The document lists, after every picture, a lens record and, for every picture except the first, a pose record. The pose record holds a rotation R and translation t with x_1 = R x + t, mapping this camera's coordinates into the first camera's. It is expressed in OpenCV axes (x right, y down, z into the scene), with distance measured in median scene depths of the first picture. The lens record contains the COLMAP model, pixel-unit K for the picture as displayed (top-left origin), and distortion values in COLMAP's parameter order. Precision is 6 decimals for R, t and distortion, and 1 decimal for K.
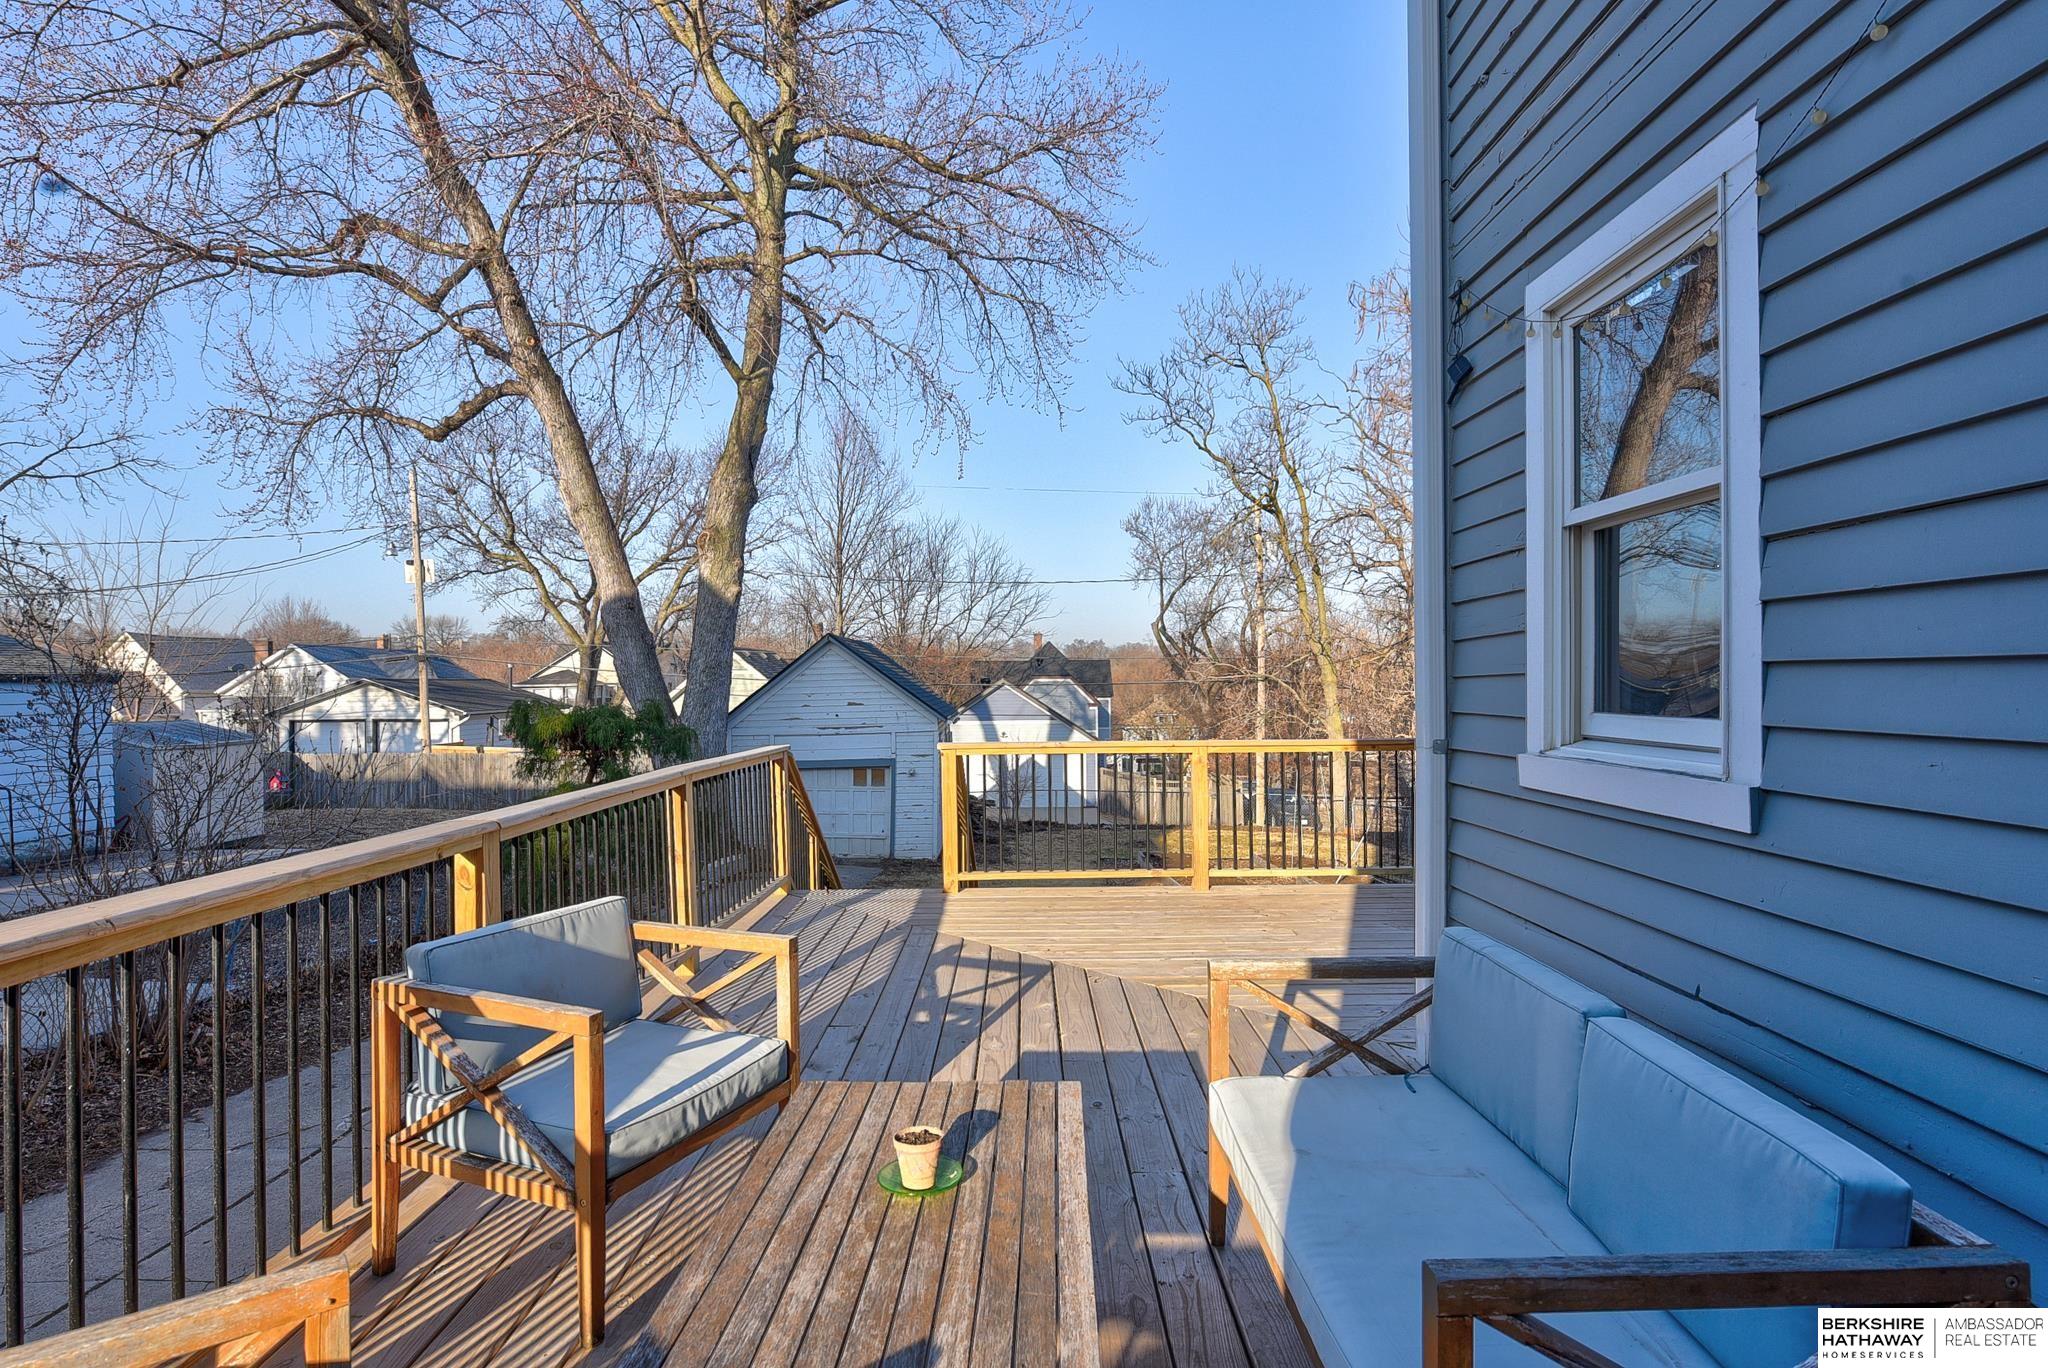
lens RADIAL K [[1037.7, 0, 1023.7], [0, 1037.7, 684.6], [0, 0, 1]] dist [0.001134, 0.000023]
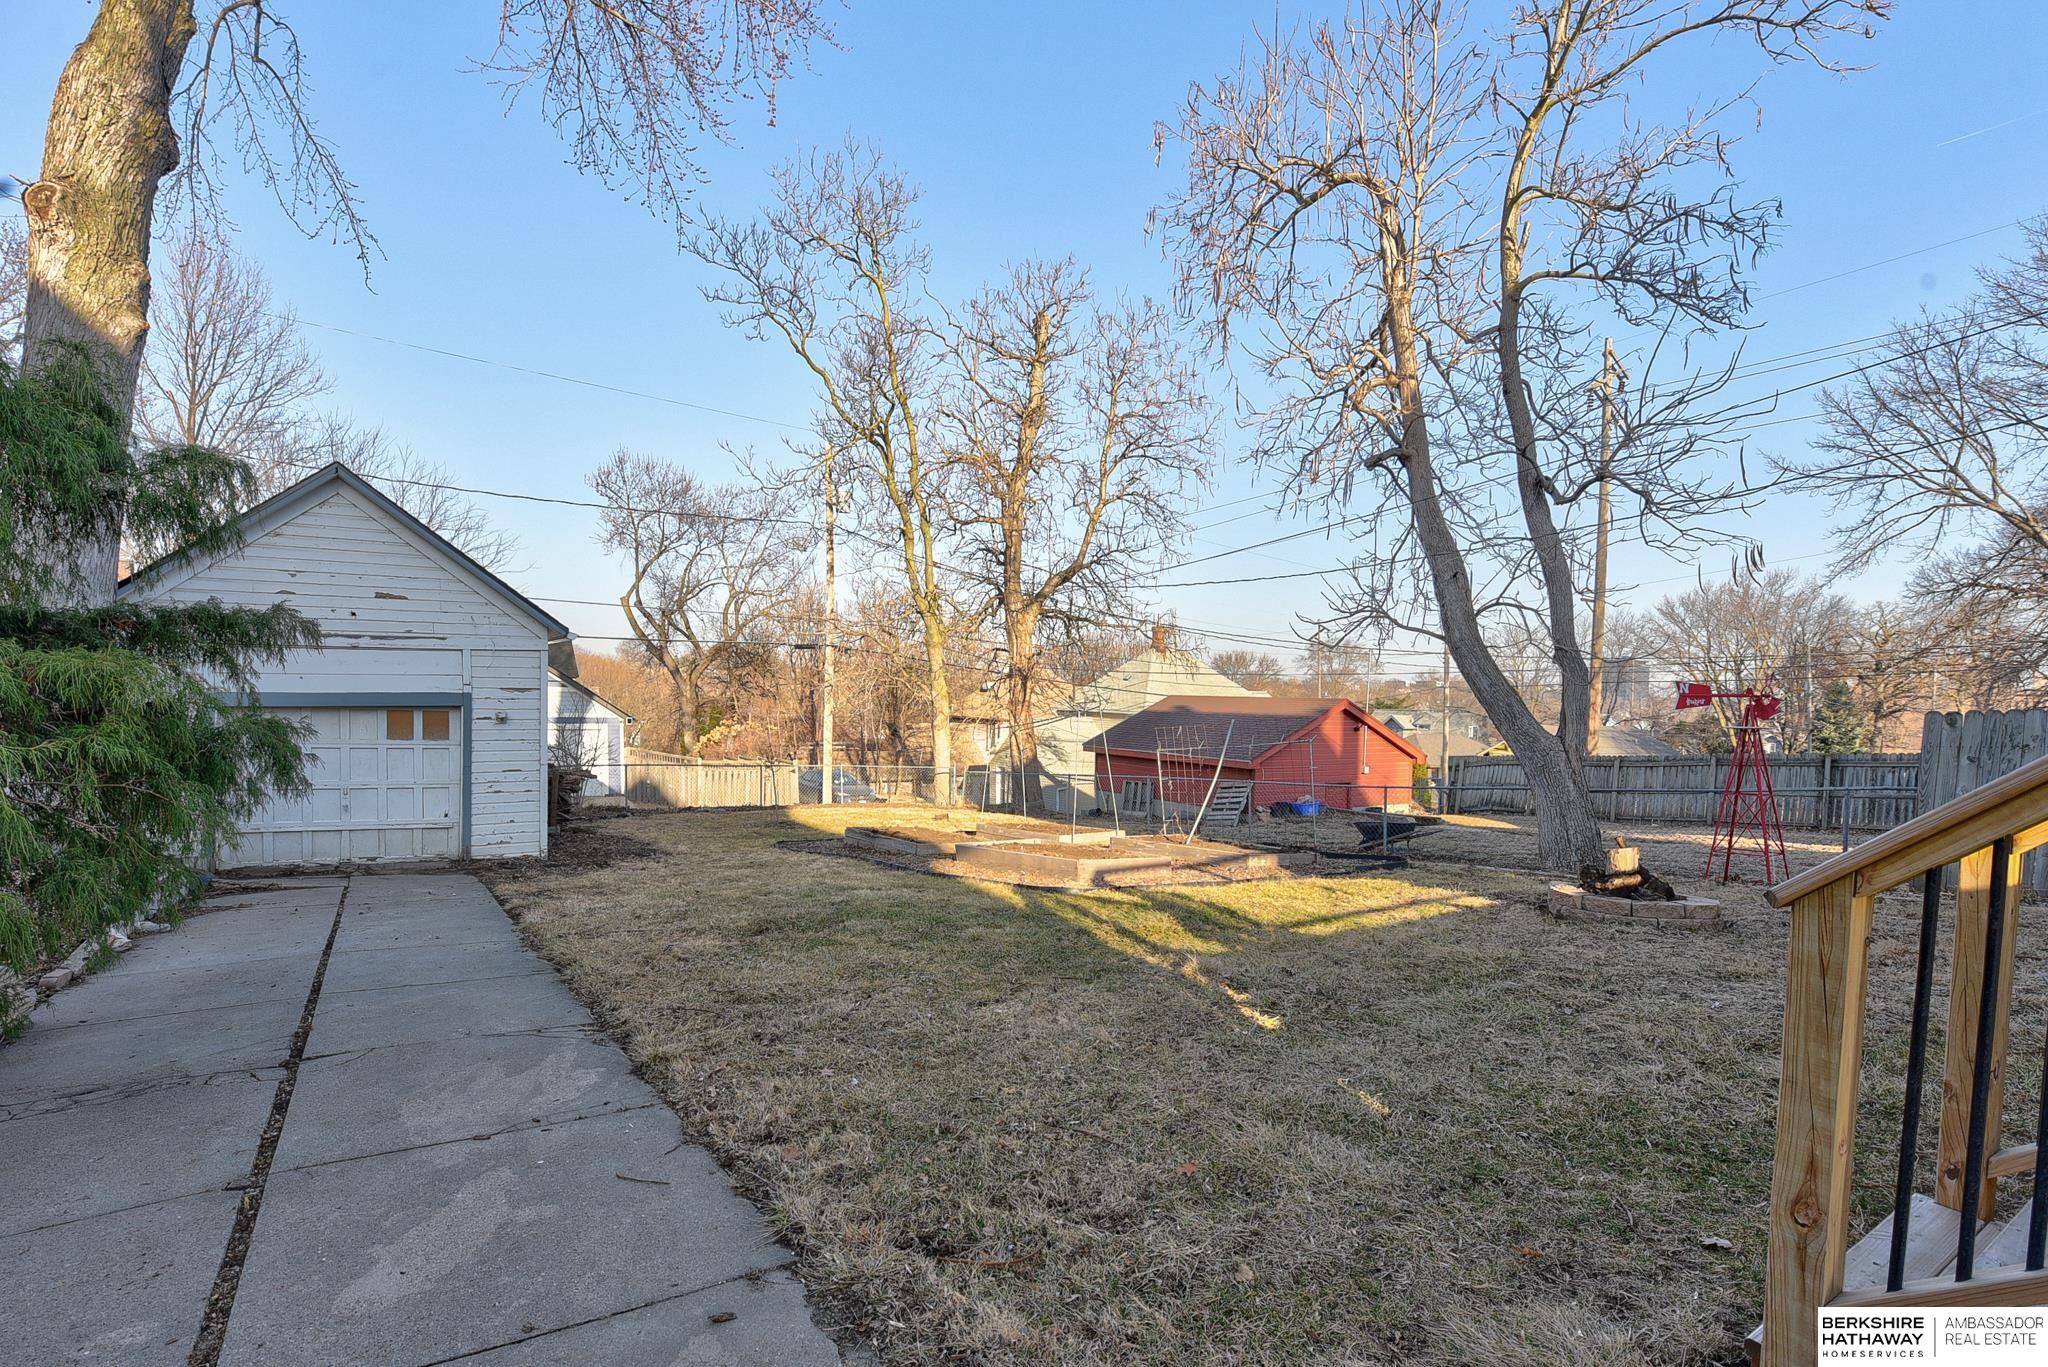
lens RADIAL K [[1003.4, 0, 1048.2], [0, 1003.4, 747.9], [0, 0, 1]] dist [-0.002509, -0.000668]
pose [[0.841364, -0.008247, 0.540406, -0.140047], [-0.025085, 0.998210, 0.054288, 0.056316], [-0.539886, -0.059232, 0.839651, 0.297878]]
